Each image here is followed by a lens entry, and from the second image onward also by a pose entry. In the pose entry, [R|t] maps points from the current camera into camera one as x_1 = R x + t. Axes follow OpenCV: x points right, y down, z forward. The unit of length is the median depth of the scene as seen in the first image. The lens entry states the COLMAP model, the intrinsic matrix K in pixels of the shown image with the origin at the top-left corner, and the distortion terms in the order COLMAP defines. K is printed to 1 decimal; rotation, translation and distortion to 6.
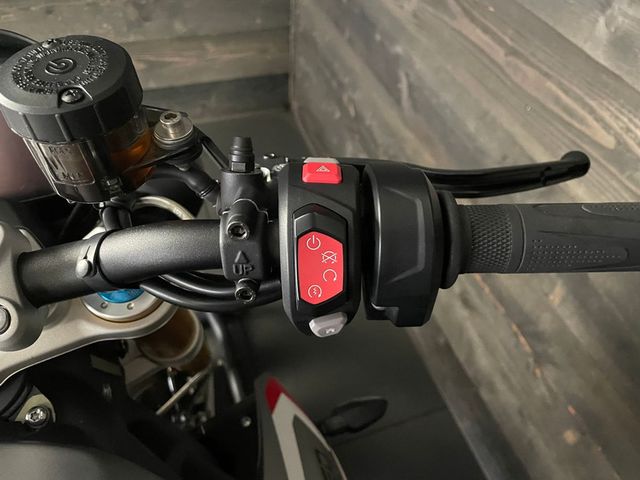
lens RADIAL K [[485.5, 0, 320.9], [0, 485.5, 243.2], [0, 0, 1]] dist [0.078203, -0.093335]
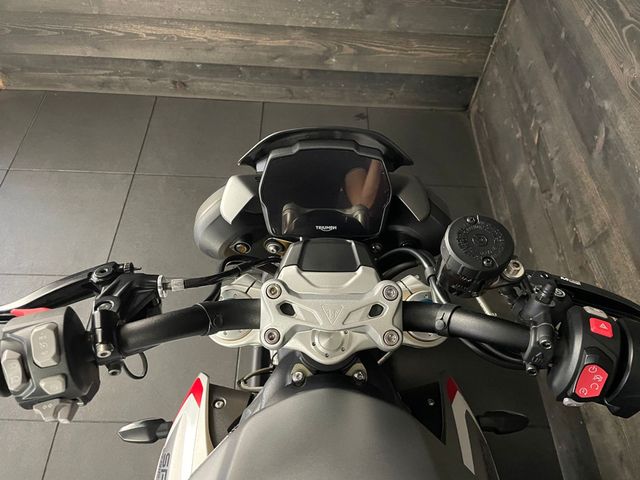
lens RADIAL K [[485.5, 0, 319.5], [0, 485.5, 236.5], [0, 0, 1]] dist [0.078203, -0.093335]
pose [[0.942299, 0.270590, -0.197114, -0.127971], [-0.253350, 0.961275, 0.108465, -0.071699], [0.218831, -0.052268, 0.974362, -0.179901]]
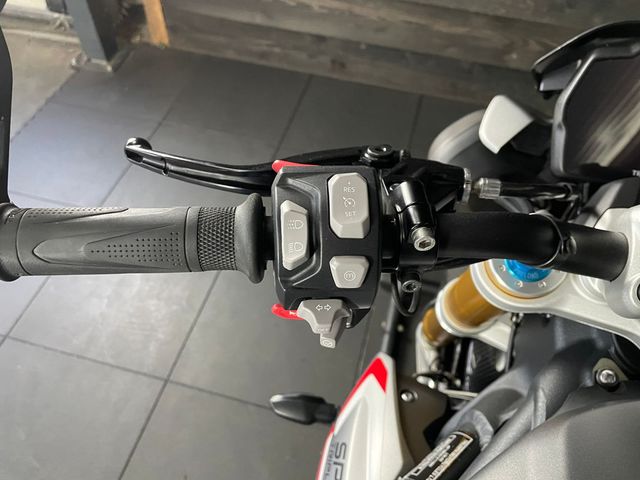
lens RADIAL K [[485.5, 0, 321.1], [0, 485.5, 239.9], [0, 0, 1]] dist [0.078203, -0.093335]
pose [[0.828737, 0.427215, -0.361501, -0.267512], [-0.411616, 0.902955, 0.123469, 0.063490], [0.379167, 0.046476, 0.924160, -0.094230]]
